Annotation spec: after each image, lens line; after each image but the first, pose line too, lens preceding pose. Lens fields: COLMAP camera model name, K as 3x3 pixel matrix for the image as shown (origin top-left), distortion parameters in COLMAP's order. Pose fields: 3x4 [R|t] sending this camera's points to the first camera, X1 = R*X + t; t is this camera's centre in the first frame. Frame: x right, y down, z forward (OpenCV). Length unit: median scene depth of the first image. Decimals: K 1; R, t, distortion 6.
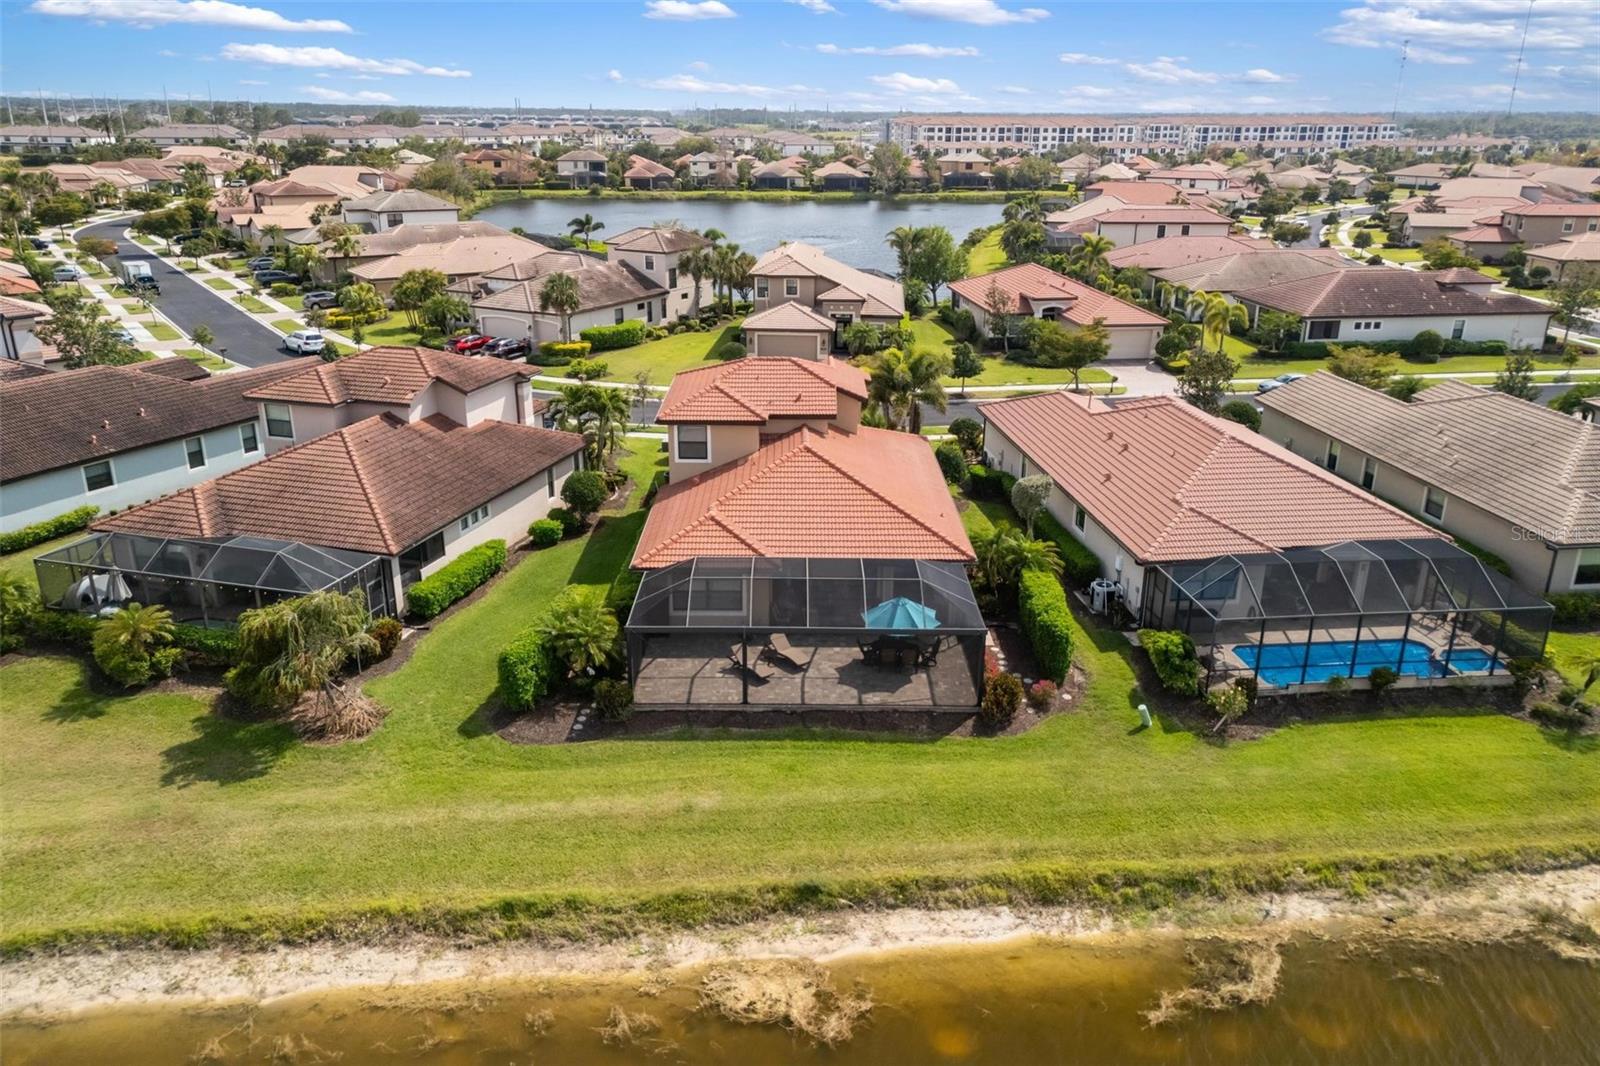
lens RADIAL K [[1172.5, 0, 801.8], [0, 1172.5, 538.6], [0, 0, 1]] dist [0.069699, -0.061869]
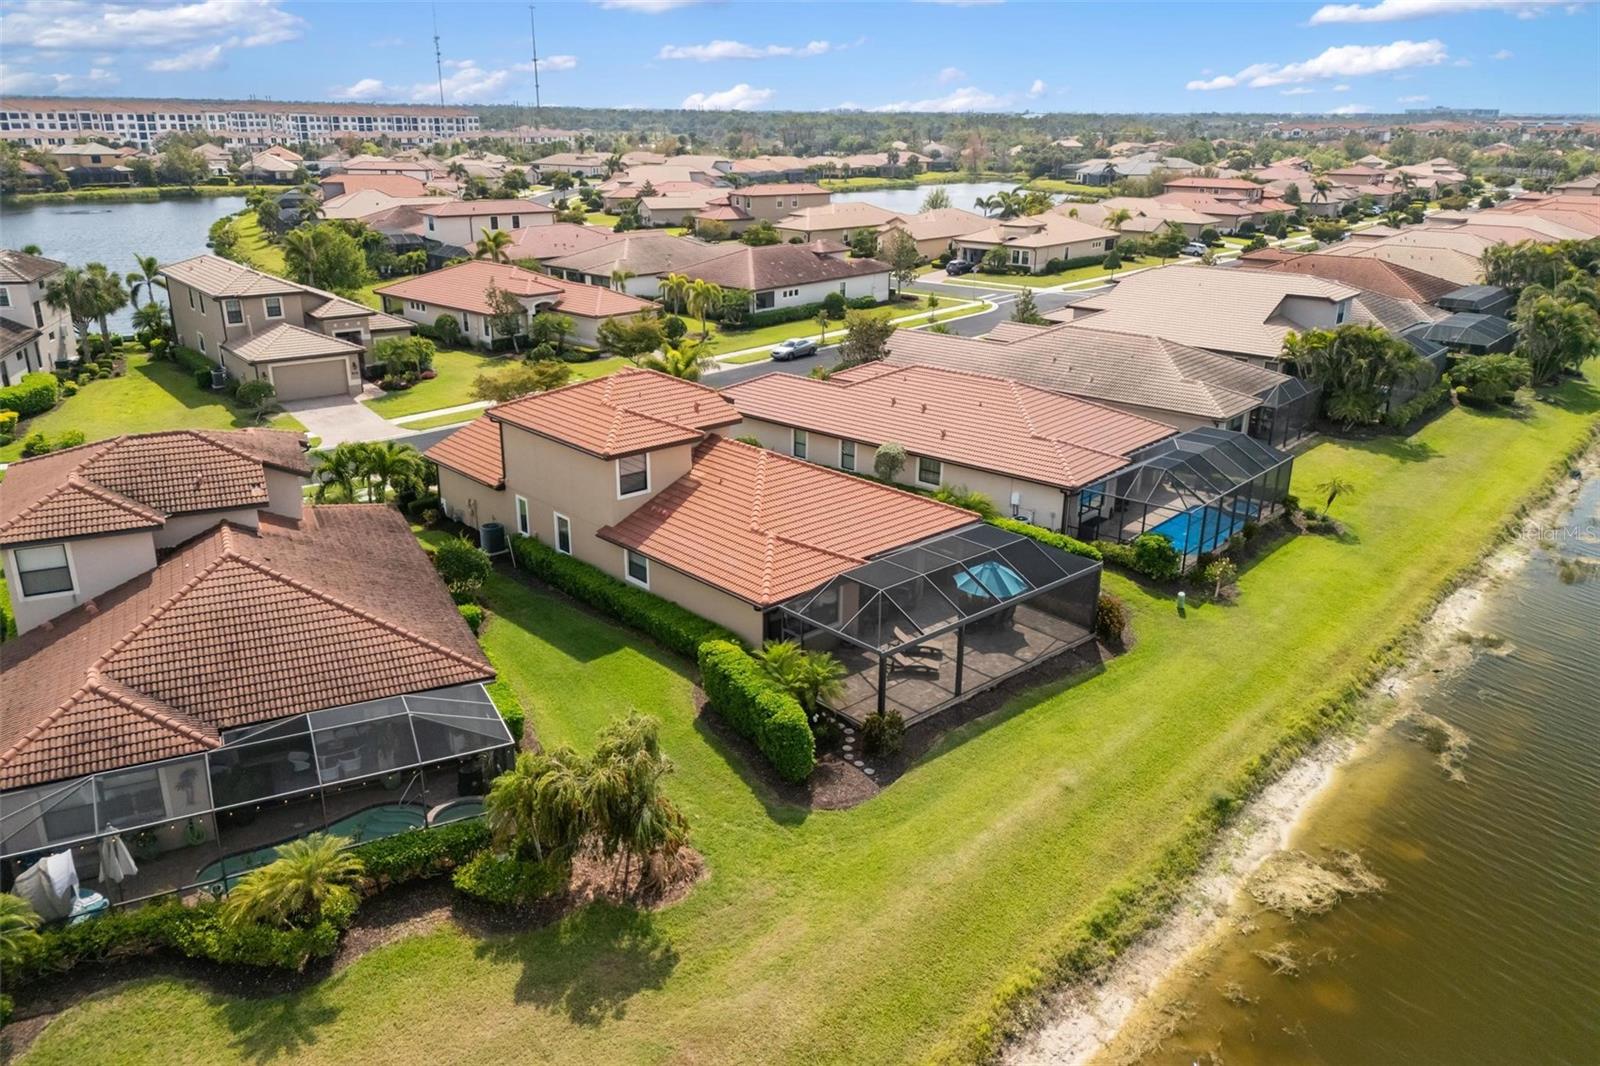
lens RADIAL K [[1172.5, 0, 808.6], [0, 1172.5, 537.8], [0, 0, 1]] dist [0.069699, -0.061869]
pose [[0.731143, -0.229303, 0.642534, -0.567561], [0.224458, 0.970240, 0.090840, -0.083671], [-0.644242, 0.077805, 0.760854, 0.222728]]
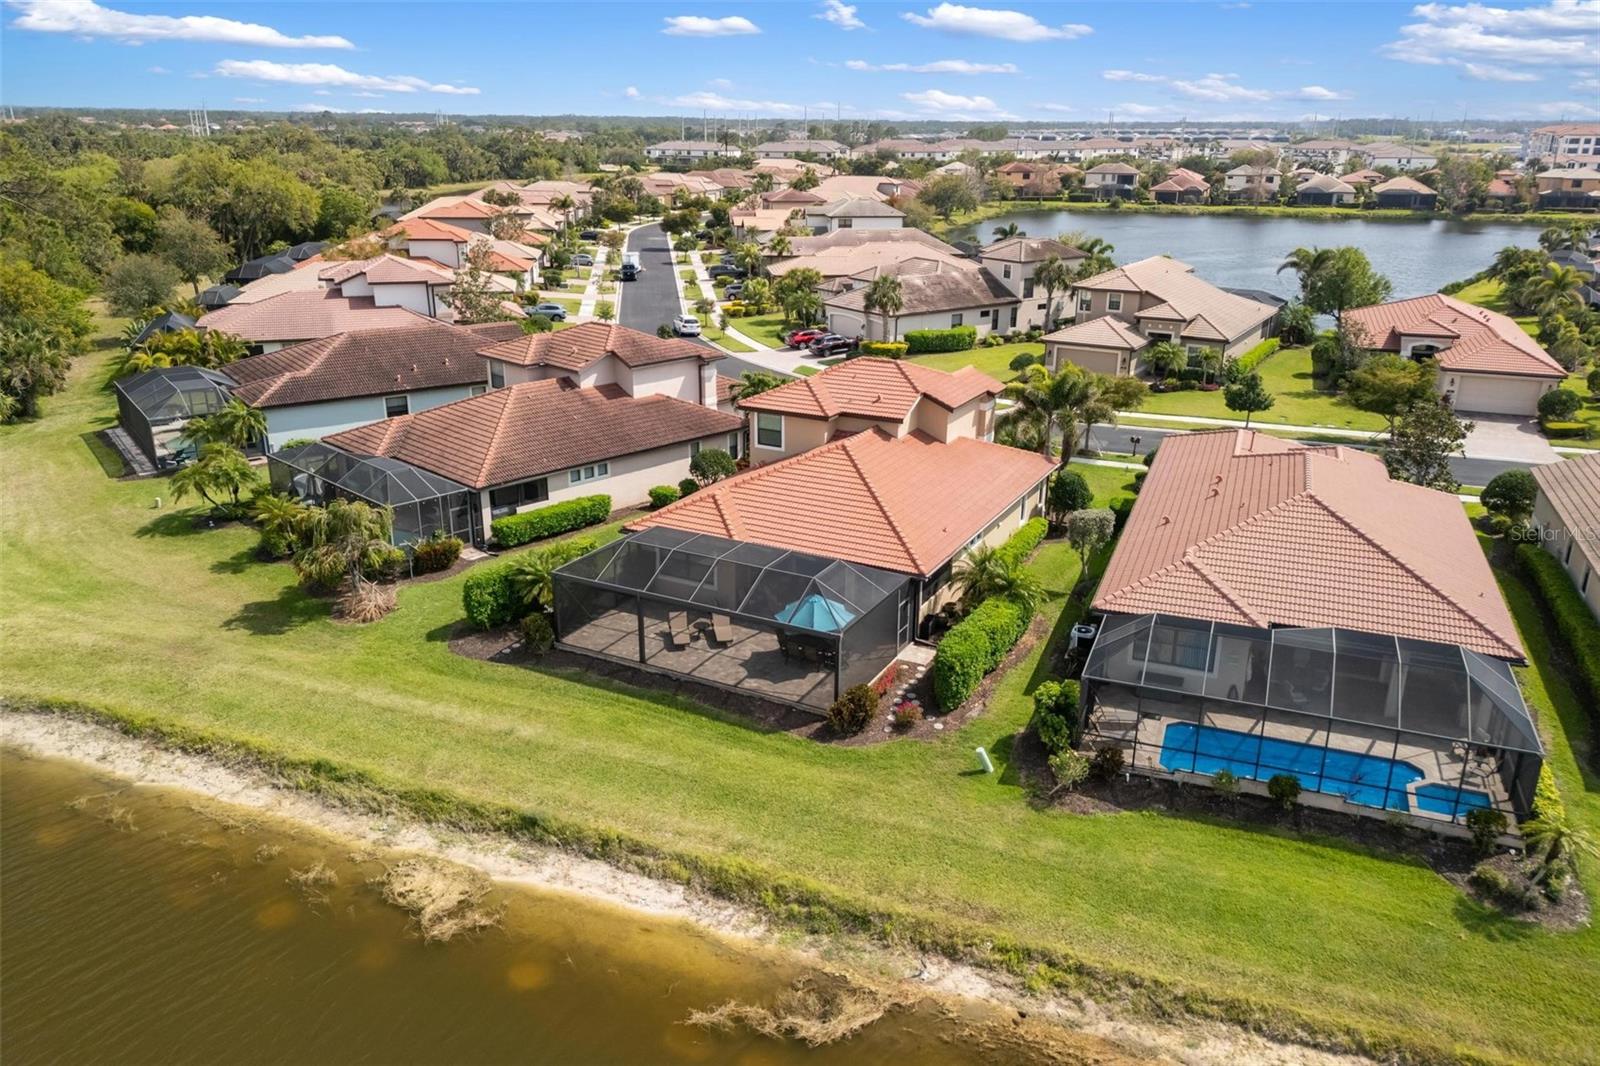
lens RADIAL K [[1172.5, 0, 794.3], [0, 1172.5, 532.7], [0, 0, 1]] dist [0.069699, -0.061869]
pose [[0.881361, 0.153167, -0.446926, 0.399951], [-0.159913, 0.986866, 0.022853, -0.017922], [0.444557, 0.051328, 0.894279, 0.068073]]
